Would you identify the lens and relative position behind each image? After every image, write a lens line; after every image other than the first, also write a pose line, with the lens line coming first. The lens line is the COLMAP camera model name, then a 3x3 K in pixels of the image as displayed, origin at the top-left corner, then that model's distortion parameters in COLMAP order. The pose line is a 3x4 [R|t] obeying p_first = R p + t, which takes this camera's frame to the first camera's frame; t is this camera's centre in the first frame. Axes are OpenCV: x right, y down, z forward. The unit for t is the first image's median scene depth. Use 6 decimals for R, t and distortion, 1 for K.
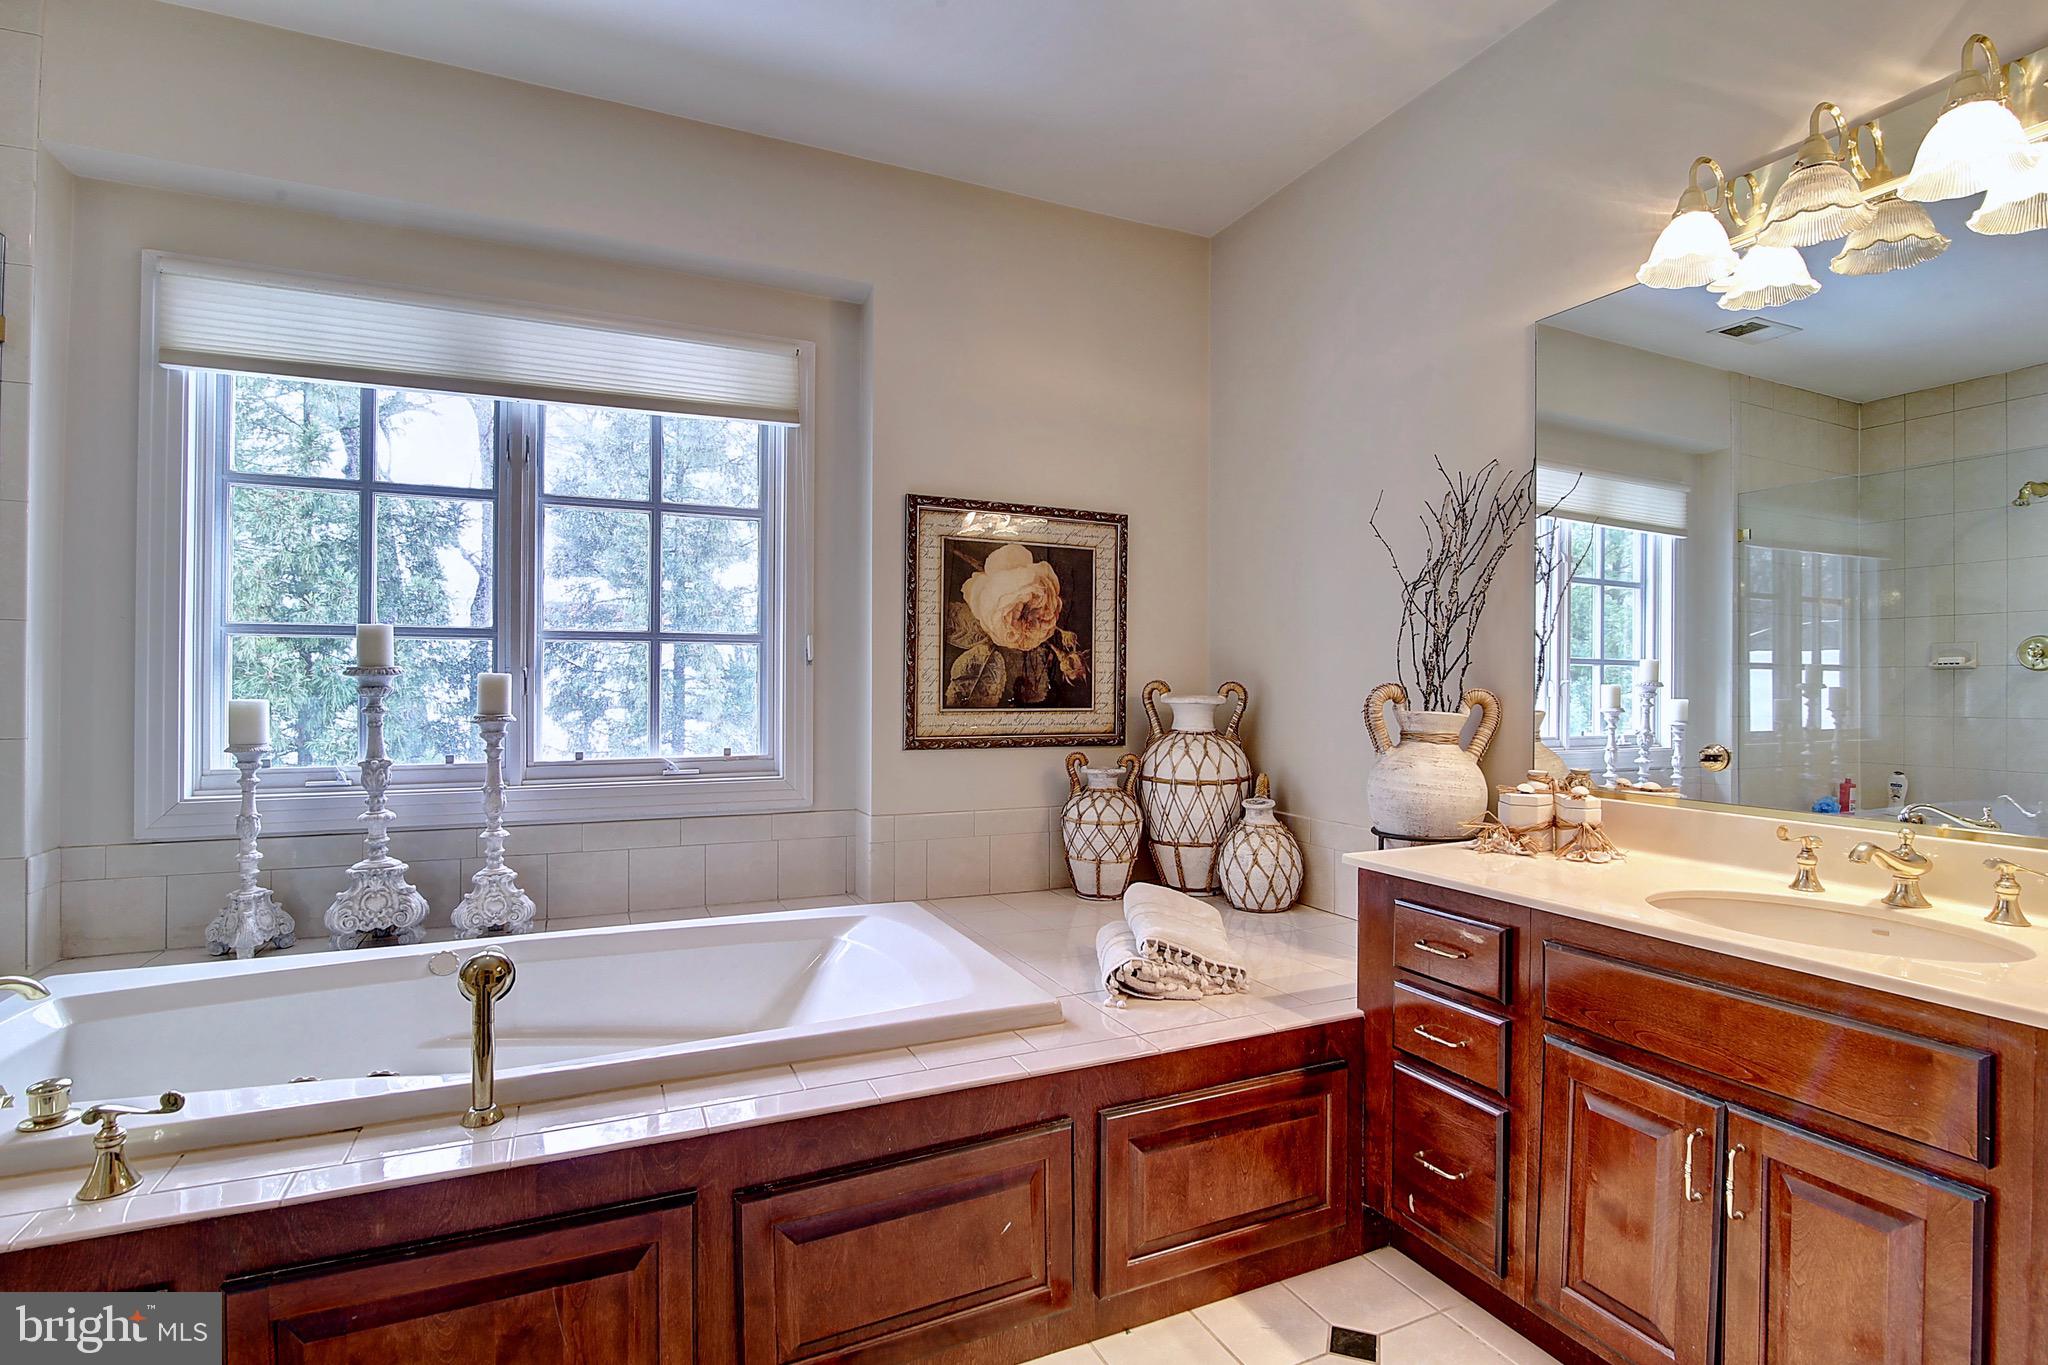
lens RADIAL K [[936.2, 0, 1025.7], [0, 936.2, 686.4], [0, 0, 1]] dist [-0.021561, 0.002364]
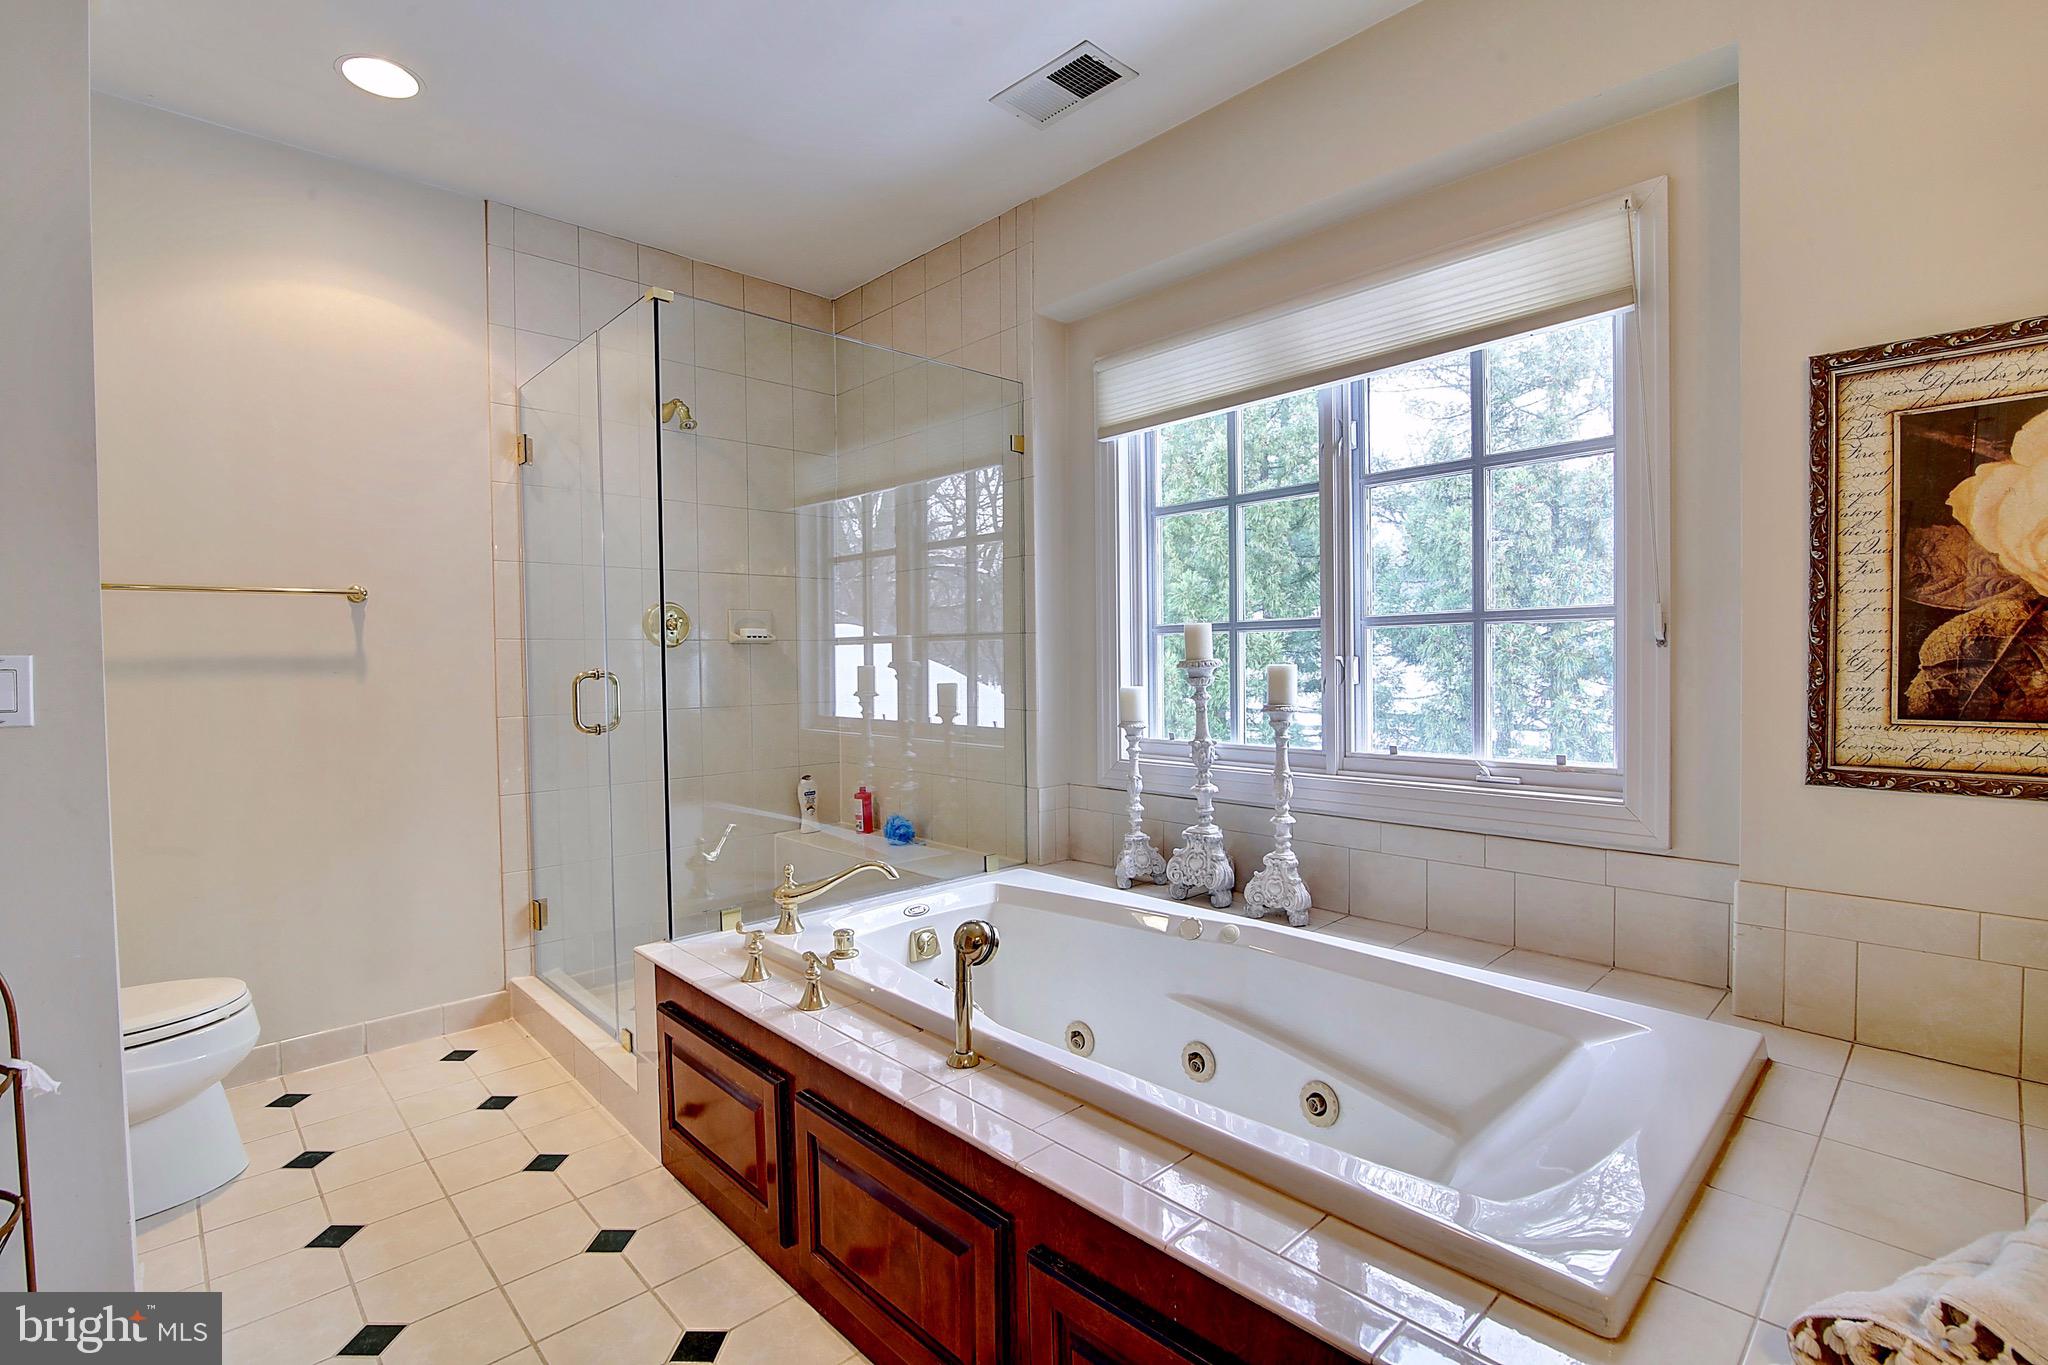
lens RADIAL K [[936.2, 0, 1027.4], [0, 936.2, 677.1], [0, 0, 1]] dist [-0.021561, 0.002364]
pose [[0.345162, 0.011688, -0.938470, 0.258067], [0.010508, 0.999812, 0.016317, -0.016379], [0.938484, -0.015494, 0.344974, 0.325615]]
